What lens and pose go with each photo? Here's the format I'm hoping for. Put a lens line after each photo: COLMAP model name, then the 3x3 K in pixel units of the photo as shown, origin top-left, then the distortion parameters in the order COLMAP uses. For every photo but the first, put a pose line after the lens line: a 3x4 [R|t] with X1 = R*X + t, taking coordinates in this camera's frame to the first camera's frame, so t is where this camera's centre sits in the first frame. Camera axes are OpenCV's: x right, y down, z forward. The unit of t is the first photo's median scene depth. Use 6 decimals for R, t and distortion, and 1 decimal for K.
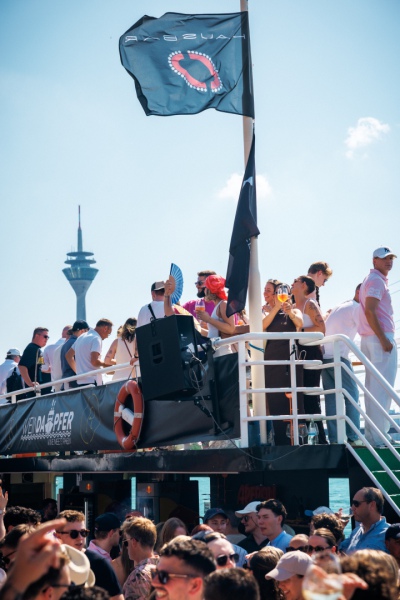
lens RADIAL K [[2406.7, 0, 200.0], [0, 2406.7, 300.0], [0, 0, 1]] dist [-0.124773, 0.000000]
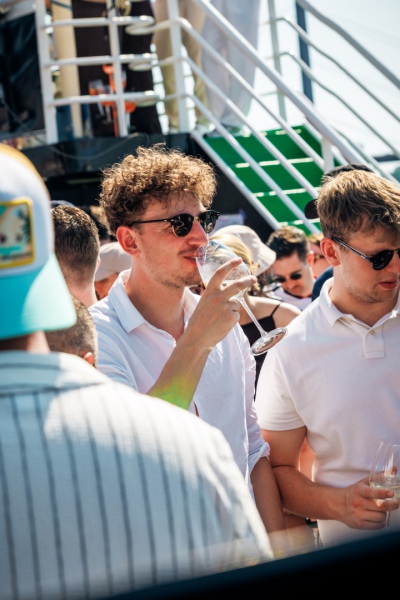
lens RADIAL K [[2406.7, 0, 199.8], [0, 2406.7, 300.0], [0, 0, 1]] dist [-0.124773, 0.000000]
pose [[0.995116, -0.067427, 0.072093, 0.007313], [0.056201, 0.987426, 0.147757, 0.003130], [-0.081150, -0.142984, 0.986393, 0.275607]]
